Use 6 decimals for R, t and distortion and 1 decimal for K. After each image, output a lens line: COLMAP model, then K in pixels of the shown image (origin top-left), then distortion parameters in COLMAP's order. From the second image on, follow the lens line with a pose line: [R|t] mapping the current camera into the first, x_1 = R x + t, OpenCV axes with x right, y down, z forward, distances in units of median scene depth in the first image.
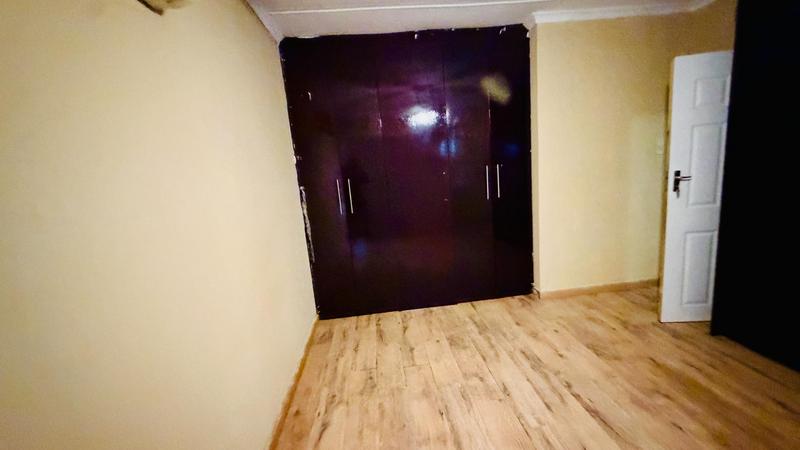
lens RADIAL K [[317.8, 0, 398.7], [0, 317.8, 223.5], [0, 0, 1]] dist [0.000574, -0.000388]
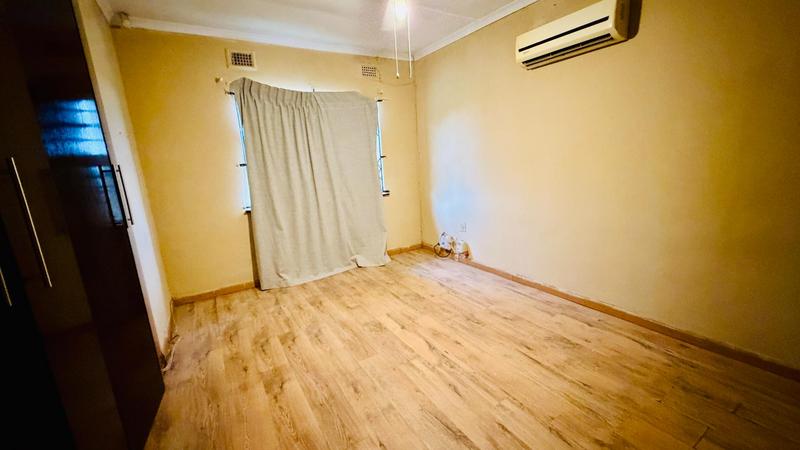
lens RADIAL K [[317.8, 0, 396.4], [0, 317.8, 223.3], [0, 0, 1]] dist [0.000574, -0.000388]
pose [[-0.883520, 0.231487, -0.407193, 0.684408], [0.065377, 0.921777, 0.382169, -0.203207], [0.463808, 0.311033, -0.829542, 1.014639]]
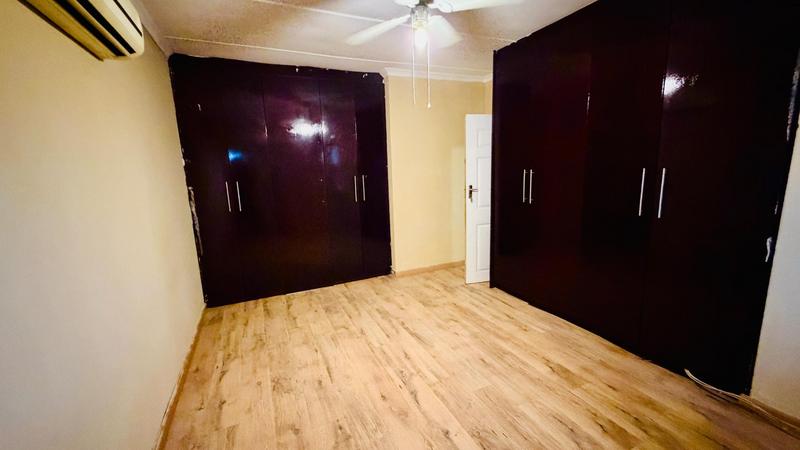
lens RADIAL K [[317.8, 0, 397.2], [0, 317.8, 224.9], [0, 0, 1]] dist [0.000574, -0.000388]
pose [[0.940296, -0.005370, 0.340314, -0.003980], [0.009982, 0.999881, -0.011802, 0.043006], [-0.340210, 0.014494, 0.940238, -0.333621]]
